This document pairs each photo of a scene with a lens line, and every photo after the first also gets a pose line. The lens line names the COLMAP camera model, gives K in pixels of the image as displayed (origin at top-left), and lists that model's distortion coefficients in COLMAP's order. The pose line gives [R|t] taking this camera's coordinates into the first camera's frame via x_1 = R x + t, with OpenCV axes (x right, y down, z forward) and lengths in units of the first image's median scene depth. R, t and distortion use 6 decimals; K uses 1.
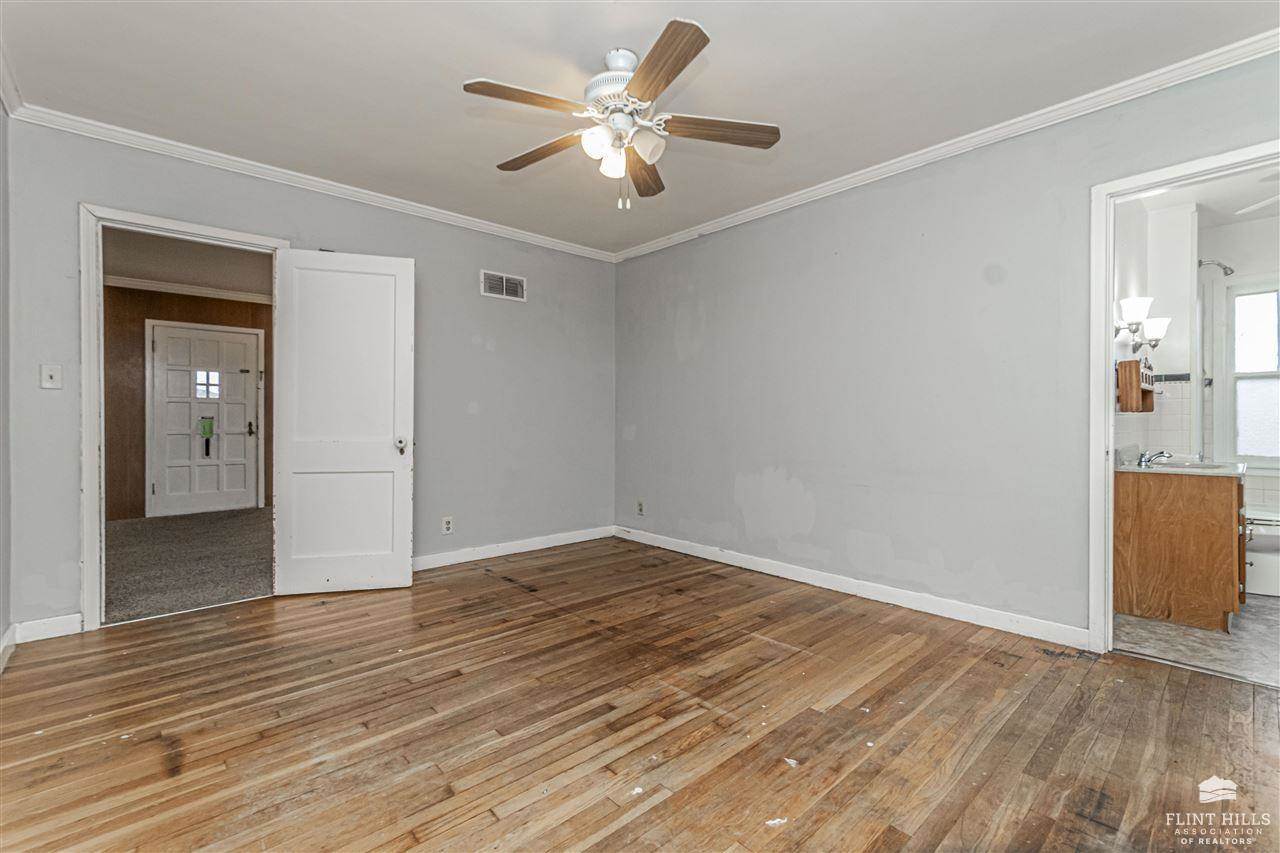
lens RADIAL K [[574.3, 0, 649.1], [0, 574.3, 420.6], [0, 0, 1]] dist [-0.002139, 0.002928]
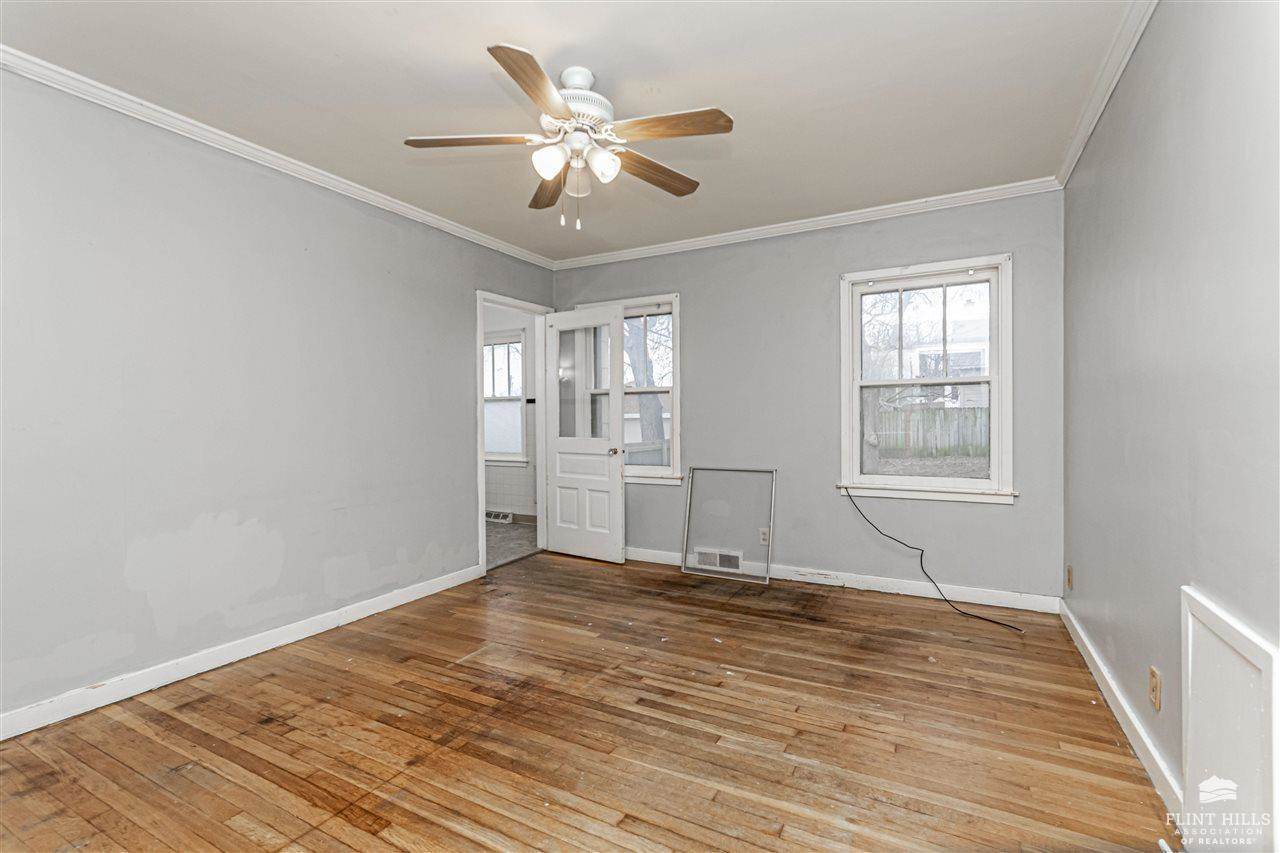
lens RADIAL K [[574.3, 0, 637.7], [0, 574.3, 424.6], [0, 0, 1]] dist [-0.002139, 0.002928]
pose [[-0.329078, -0.007553, 0.944273, -0.932865], [0.008025, 0.999910, 0.010794, -0.045373], [-0.944269, 0.011130, -0.328987, 1.136343]]
